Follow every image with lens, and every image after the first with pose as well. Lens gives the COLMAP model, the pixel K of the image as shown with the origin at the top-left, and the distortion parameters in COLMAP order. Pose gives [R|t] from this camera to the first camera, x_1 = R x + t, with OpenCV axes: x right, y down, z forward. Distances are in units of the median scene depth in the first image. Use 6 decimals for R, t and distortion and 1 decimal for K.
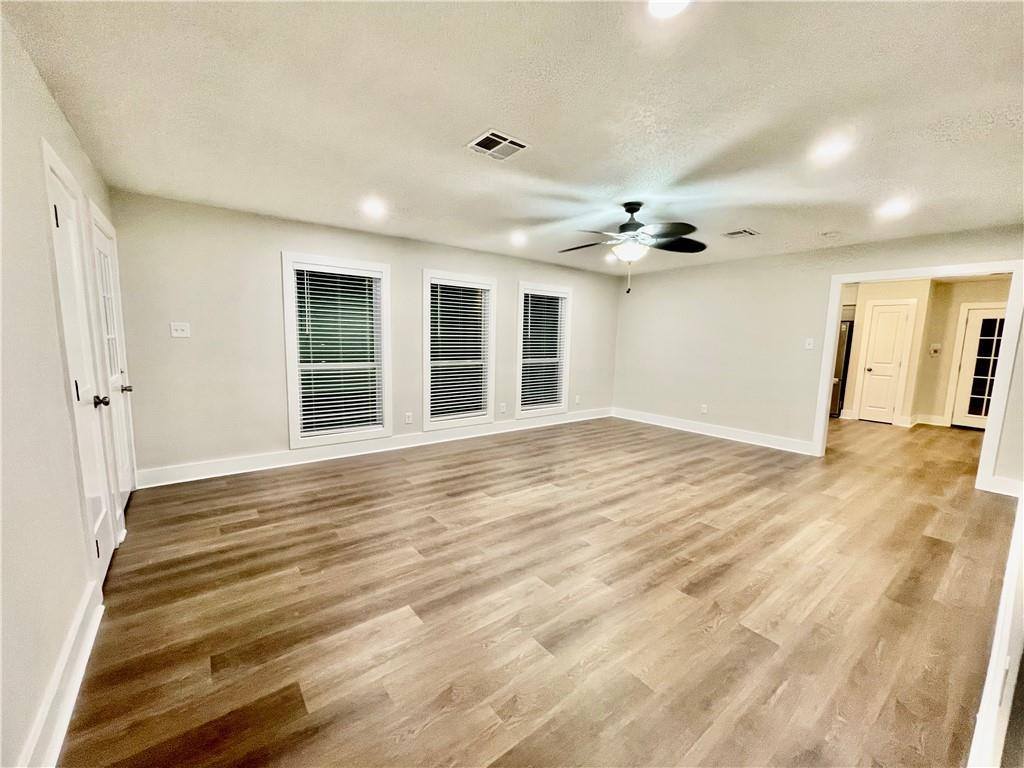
lens RADIAL K [[414.4, 0, 510.3], [0, 414.4, 387.5], [0, 0, 1]] dist [-0.001942, 0.000777]
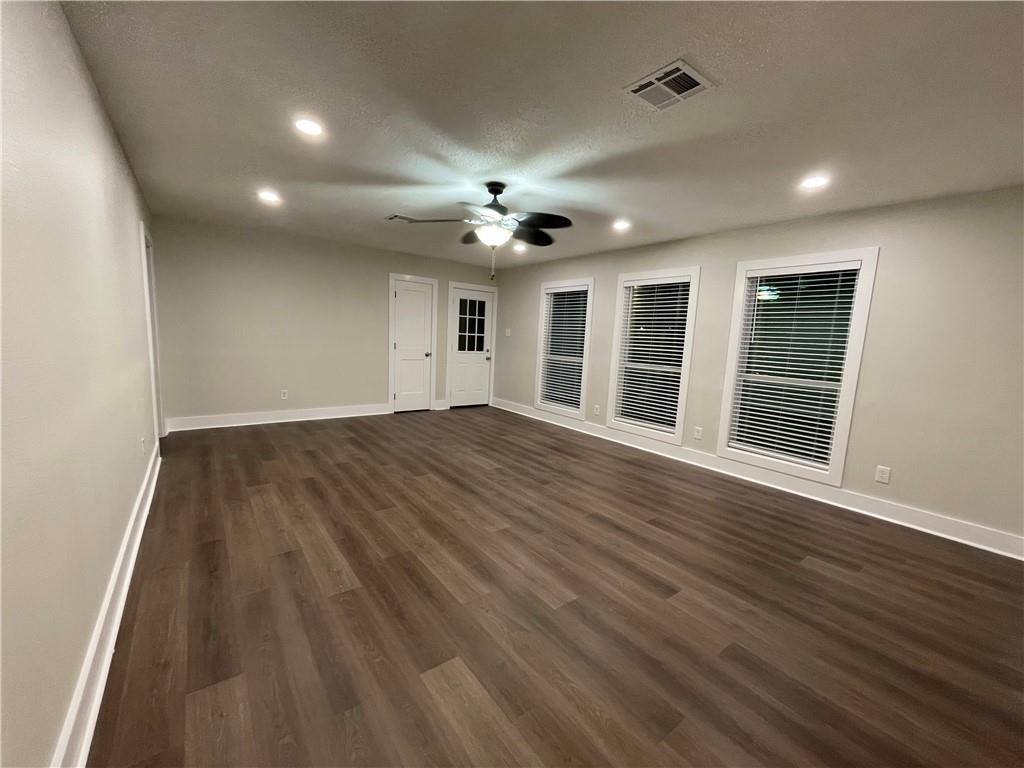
lens RADIAL K [[414.4, 0, 510.5], [0, 414.4, 386.4], [0, 0, 1]] dist [-0.001942, 0.000777]
pose [[-0.012048, 0.102070, -0.994704, 1.071497], [-0.166276, 0.980722, 0.102649, -0.080546], [0.986006, 0.166632, 0.005156, 0.922223]]
